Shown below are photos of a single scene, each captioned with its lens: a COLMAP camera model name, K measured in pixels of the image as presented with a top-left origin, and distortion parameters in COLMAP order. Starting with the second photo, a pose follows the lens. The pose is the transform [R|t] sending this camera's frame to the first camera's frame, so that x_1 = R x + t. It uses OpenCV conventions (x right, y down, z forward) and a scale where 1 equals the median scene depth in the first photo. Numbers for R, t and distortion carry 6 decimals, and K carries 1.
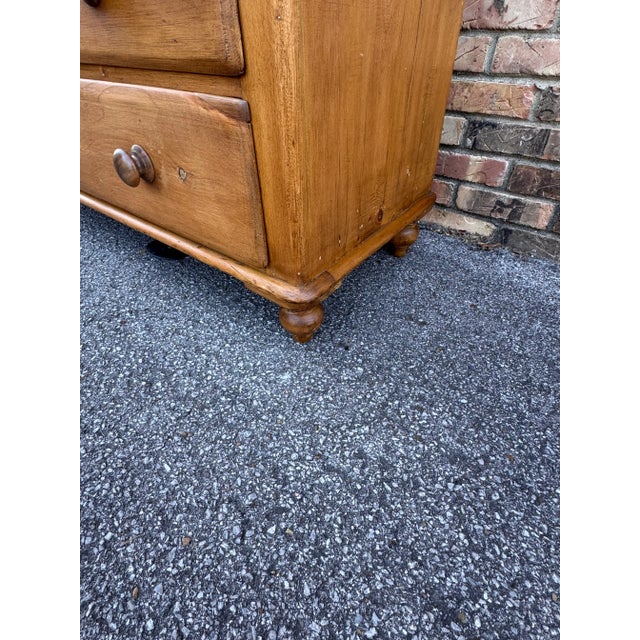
lens RADIAL K [[360.0, 0, 319.3], [0, 360.0, 311.7], [0, 0, 1]] dist [-0.002001, 0.000430]
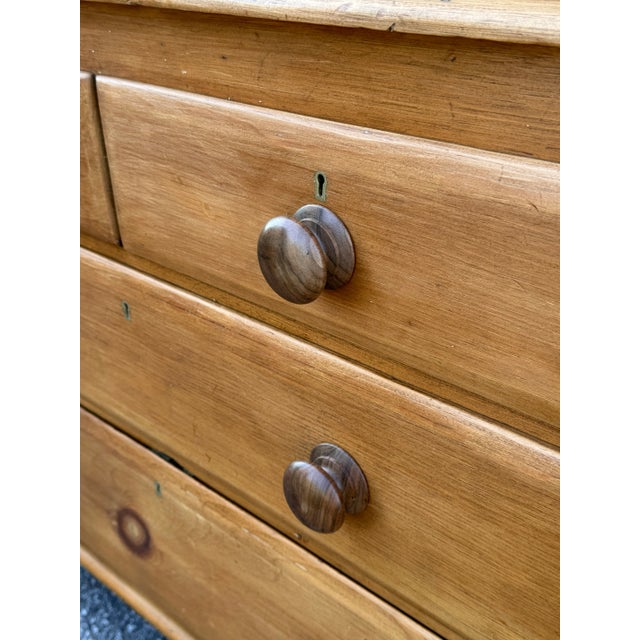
lens RADIAL K [[828.6, 0, 322.6], [0, 828.6, 321.7], [0, 0, 1]] dist [0.079388, 0.000000]
pose [[0.995262, 0.025584, -0.093798, -0.460779], [-0.043692, 0.979546, -0.196420, -0.760512], [0.086854, 0.199588, 0.976023, -0.370009]]
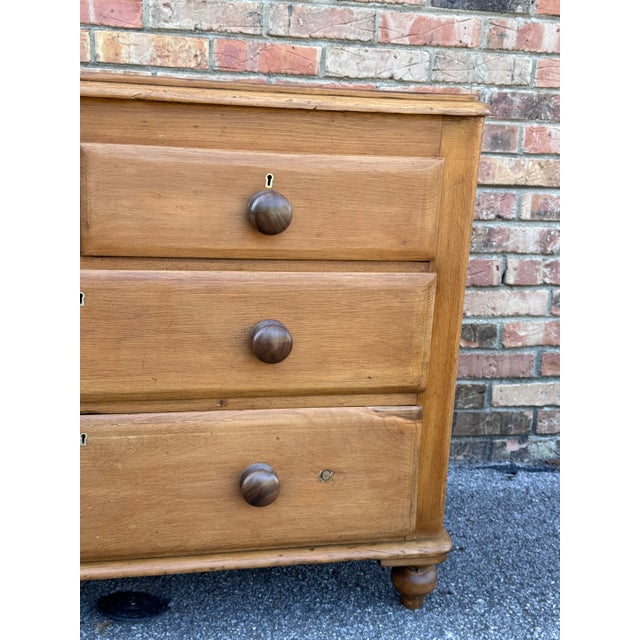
lens RADIAL K [[828.6, 0, 315.4], [0, 828.6, 323.4], [0, 0, 1]] dist [0.079388, 0.000000]
pose [[0.653151, -0.148800, 0.742464, -2.139221], [0.427788, 0.881553, -0.199652, -0.305989], [-0.624813, 0.448020, 0.639442, -0.720057]]
